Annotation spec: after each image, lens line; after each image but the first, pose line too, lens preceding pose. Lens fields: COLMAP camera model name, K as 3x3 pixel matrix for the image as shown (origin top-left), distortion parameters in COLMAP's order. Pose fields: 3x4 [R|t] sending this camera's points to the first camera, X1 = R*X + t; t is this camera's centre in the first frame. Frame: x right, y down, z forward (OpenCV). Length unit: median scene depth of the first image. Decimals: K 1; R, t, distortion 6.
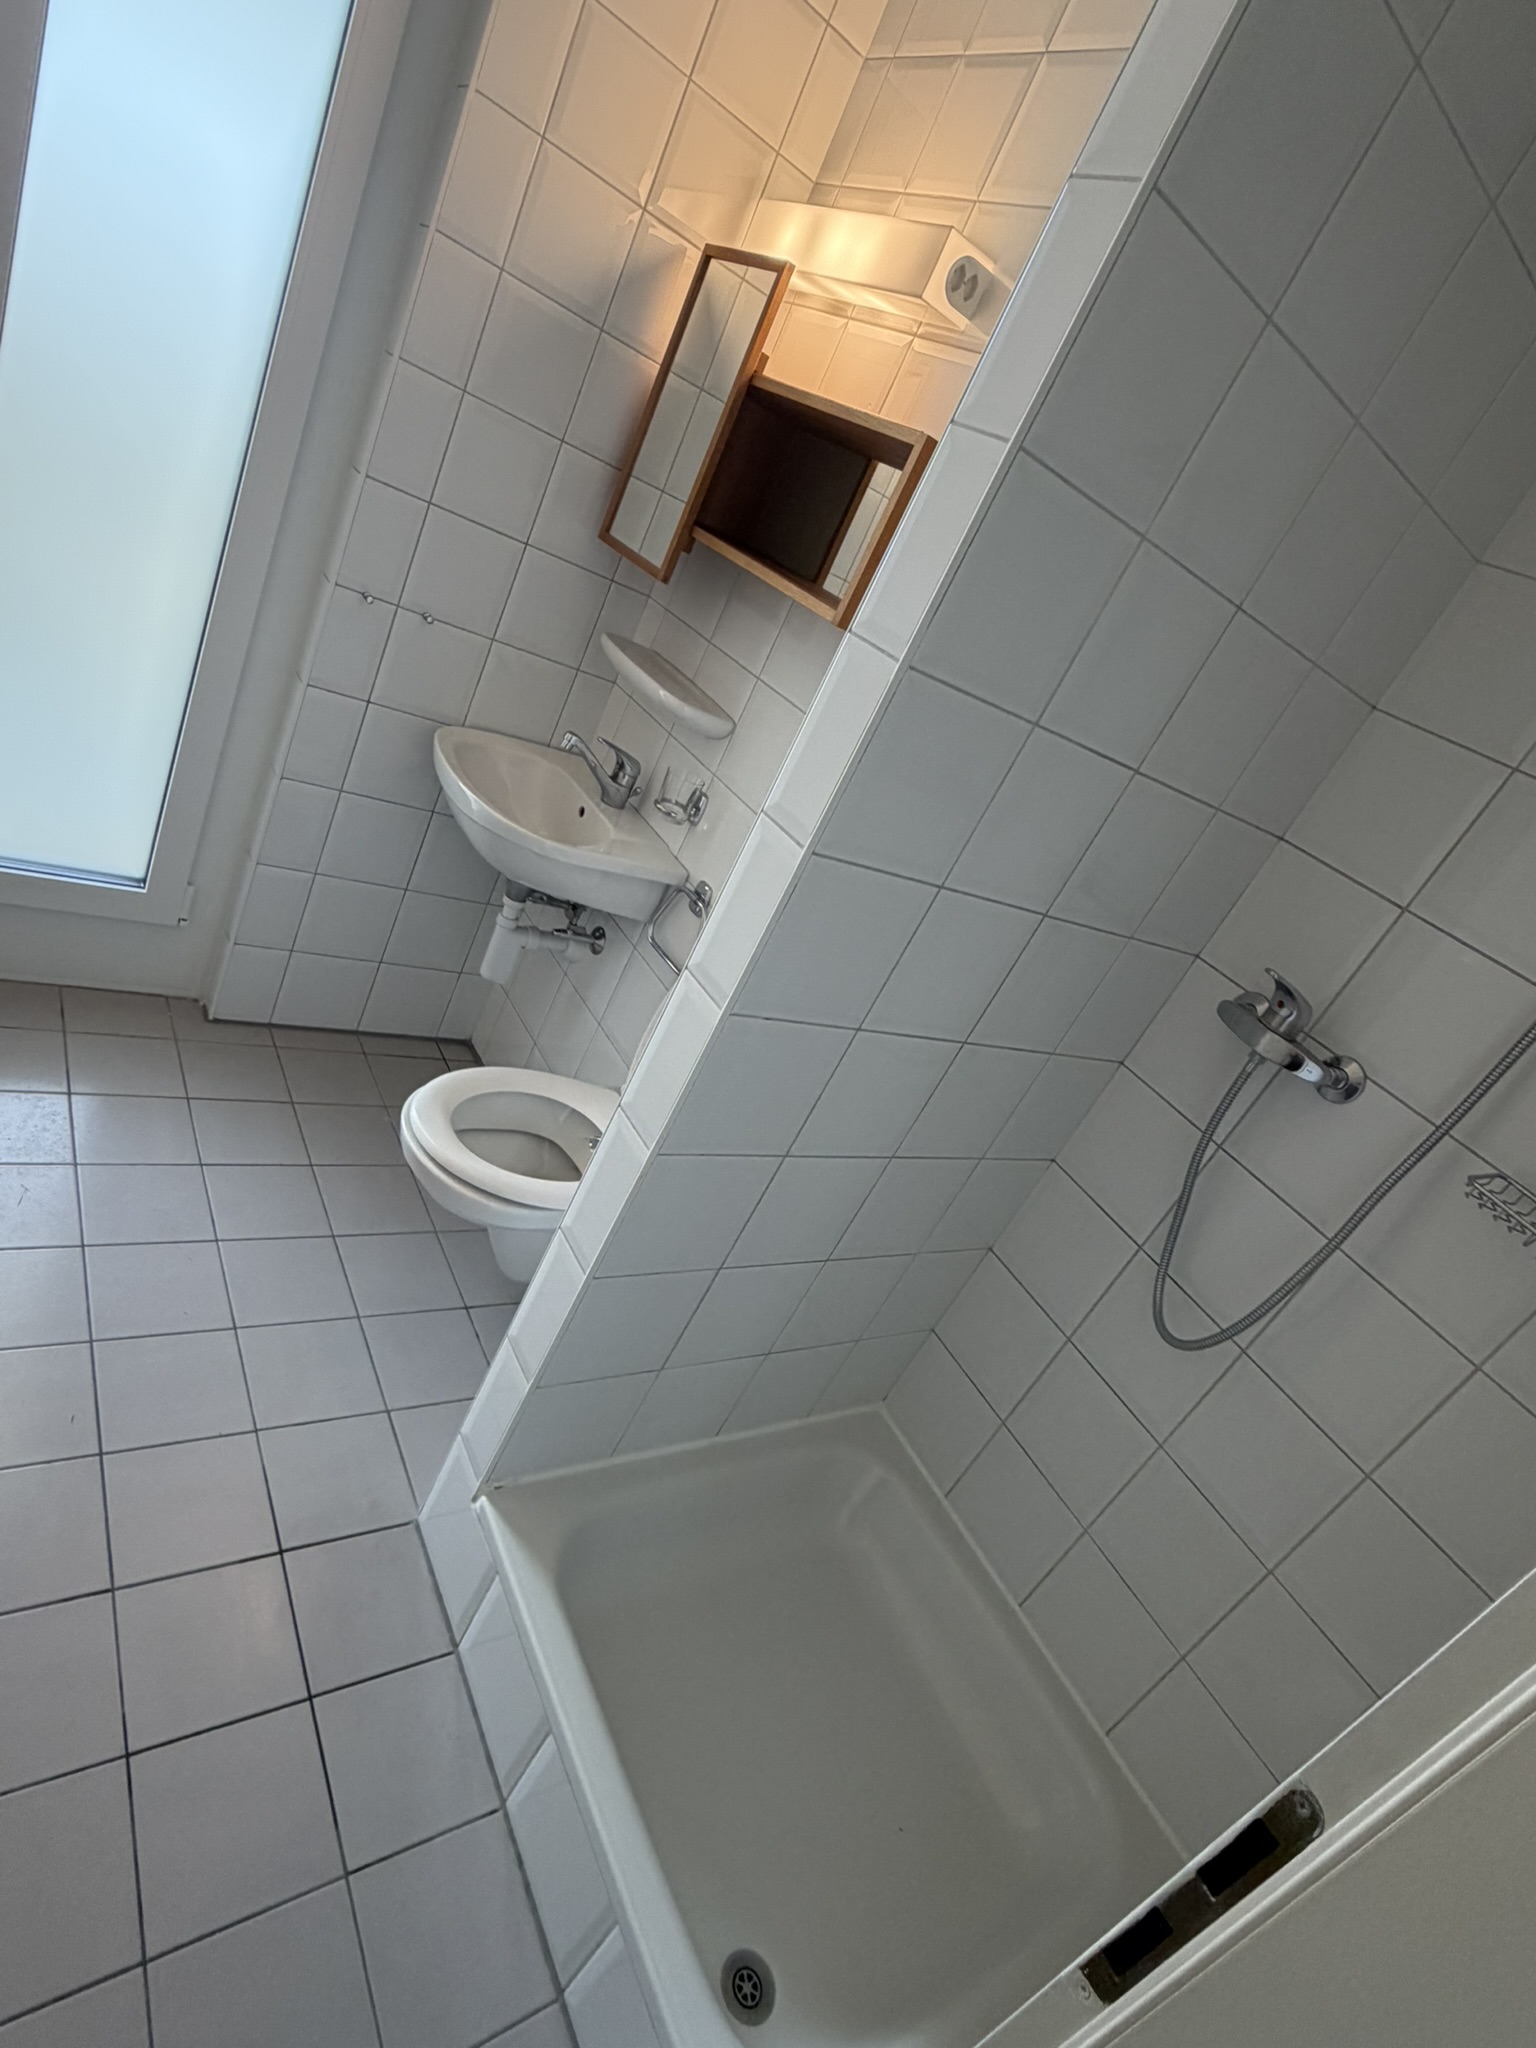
lens RADIAL K [[1072.1, 0, 768.0], [0, 1072.1, 1024.0], [0, 0, 1]] dist [0.014864, 0.000610]
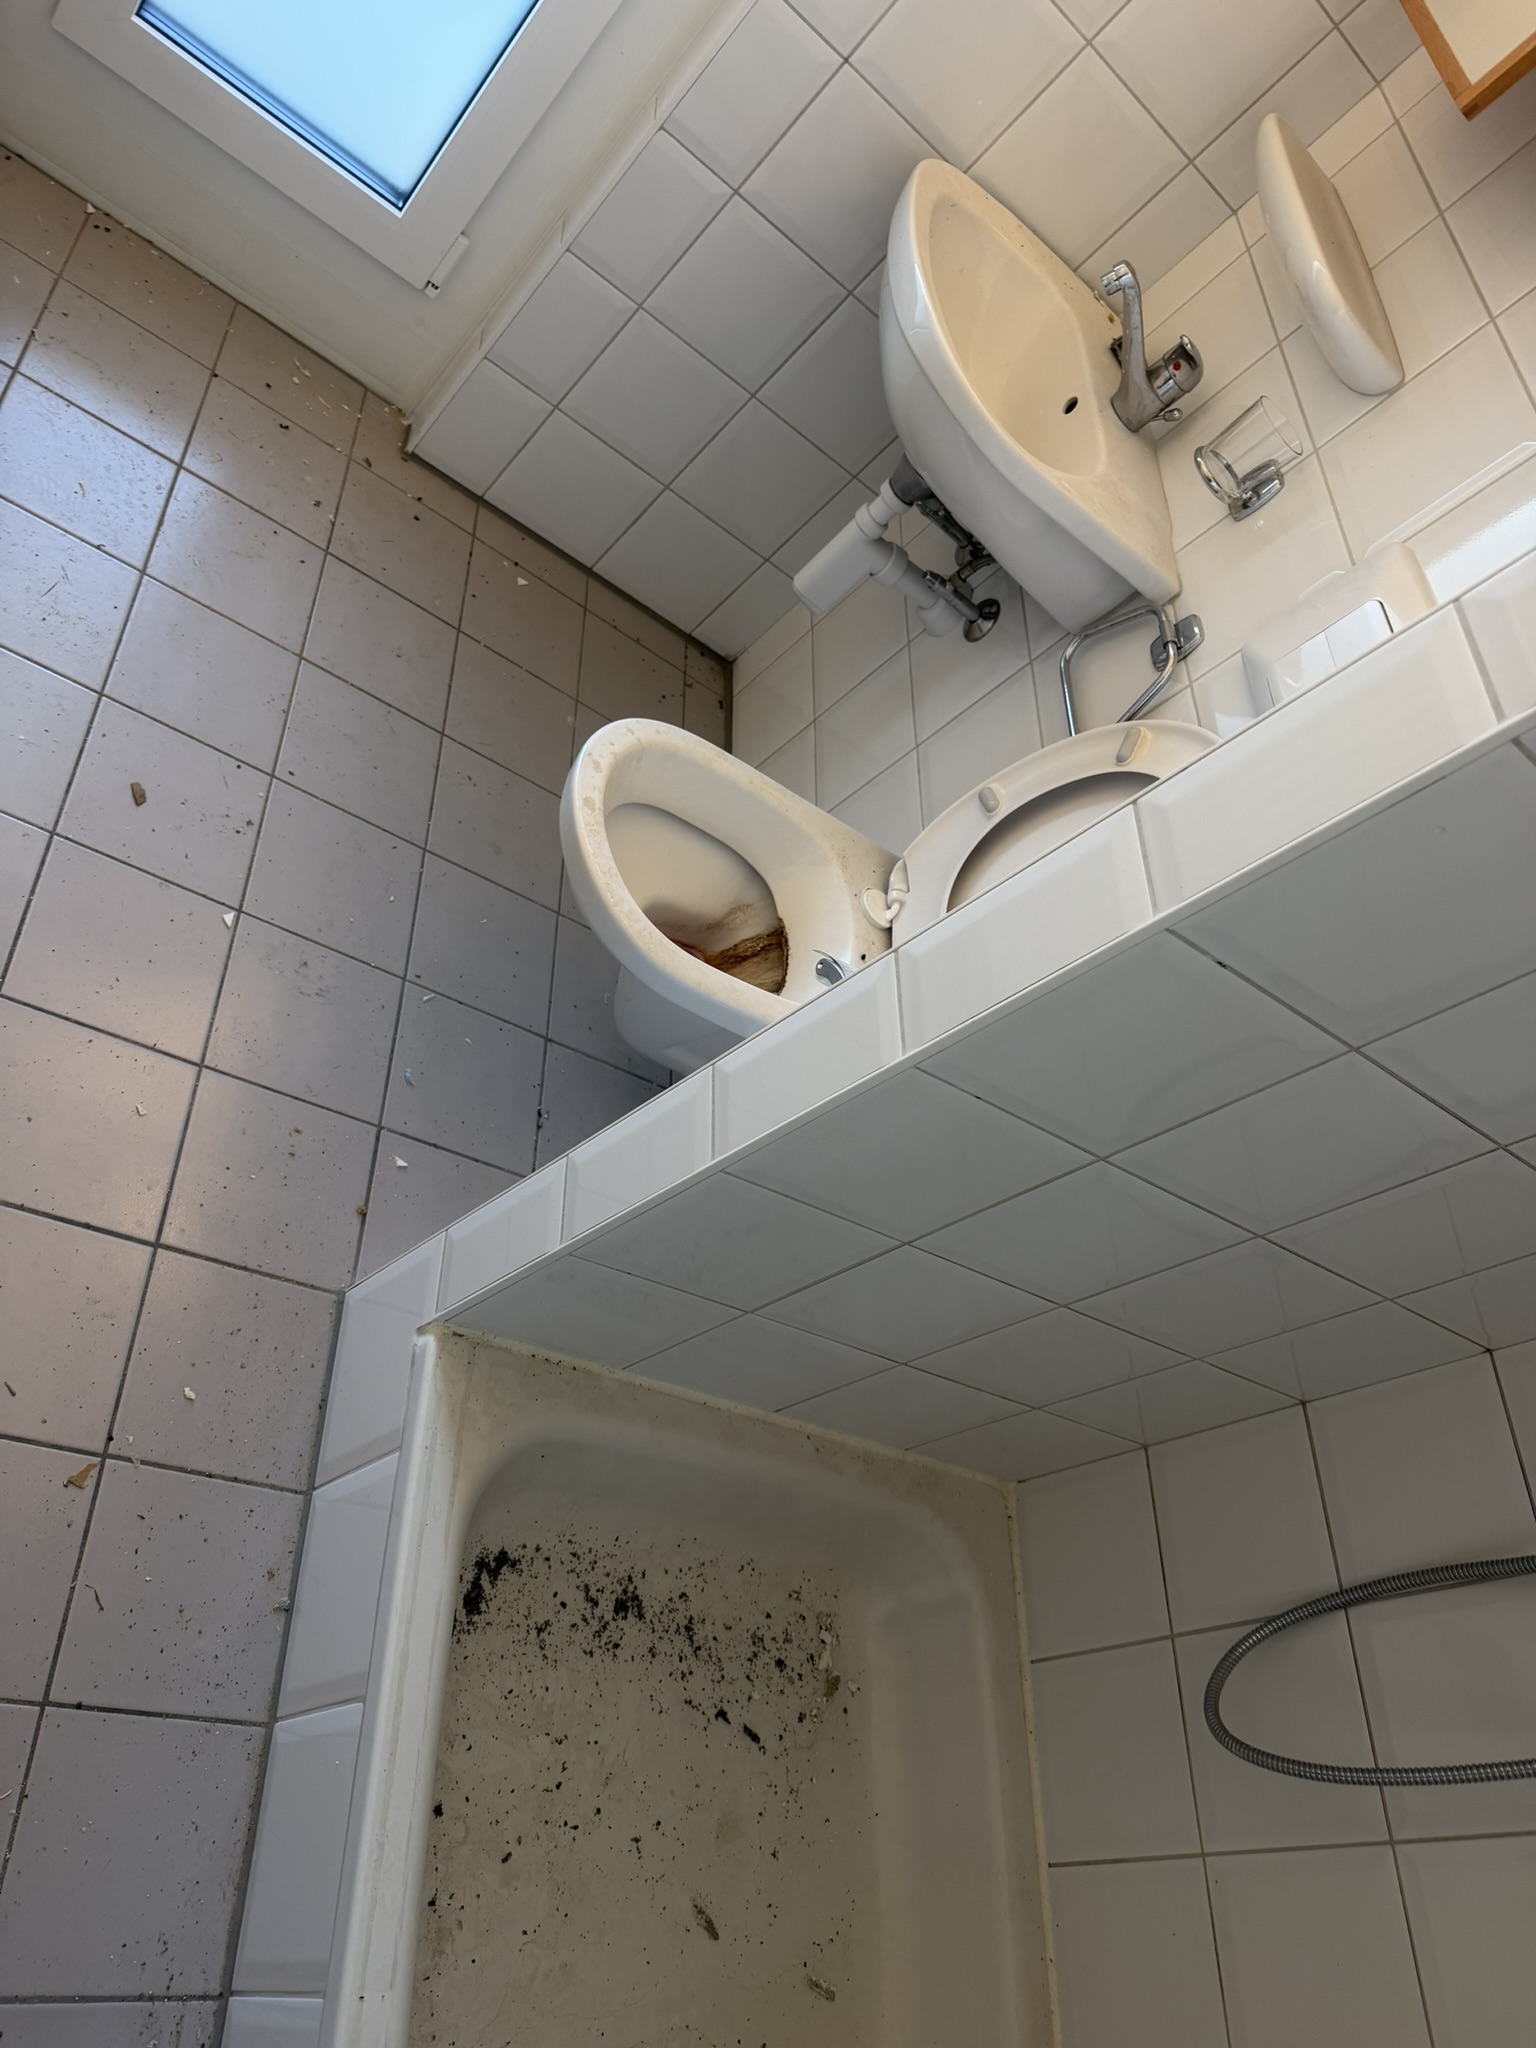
lens RADIAL K [[1461.2, 0, 768.0], [0, 1461.2, 1024.0], [0, 0, 1]] dist [0.104179, -0.114293]
pose [[0.857192, 0.500890, -0.119713, -0.050690], [-0.464617, 0.852426, 0.239794, -0.028180], [0.222157, -0.149929, 0.963415, 0.133096]]
